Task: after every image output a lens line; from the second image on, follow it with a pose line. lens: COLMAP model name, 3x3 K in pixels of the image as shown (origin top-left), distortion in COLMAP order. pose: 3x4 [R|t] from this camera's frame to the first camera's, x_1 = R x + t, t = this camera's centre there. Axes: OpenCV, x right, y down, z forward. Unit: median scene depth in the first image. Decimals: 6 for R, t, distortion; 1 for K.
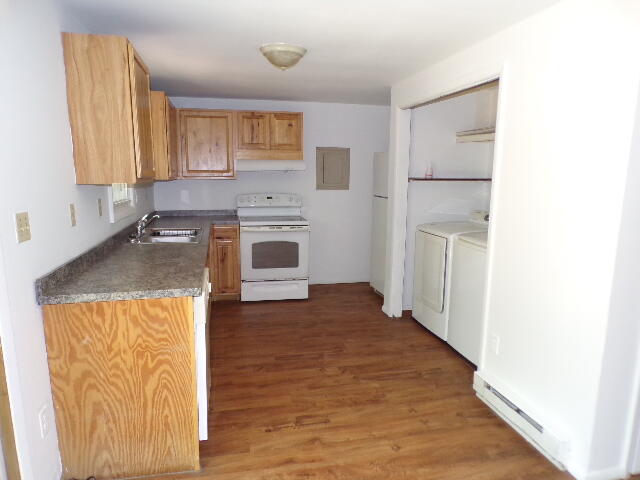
lens RADIAL K [[442.6, 0, 321.0], [0, 442.6, 243.5], [0, 0, 1]] dist [-0.002407, 0.018788]
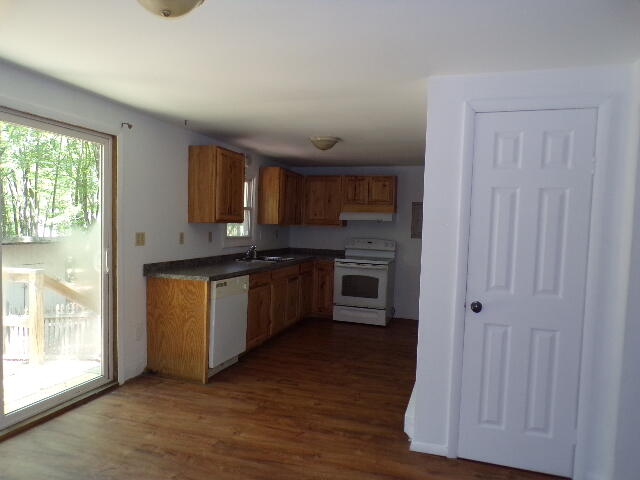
lens RADIAL K [[442.6, 0, 317.2], [0, 442.6, 240.6], [0, 0, 1]] dist [-0.002407, 0.018788]
pose [[0.864166, 0.042984, -0.501367, 0.653439], [-0.106090, 0.989513, -0.098025, 0.051279], [0.491896, 0.137900, 0.859664, -0.248461]]
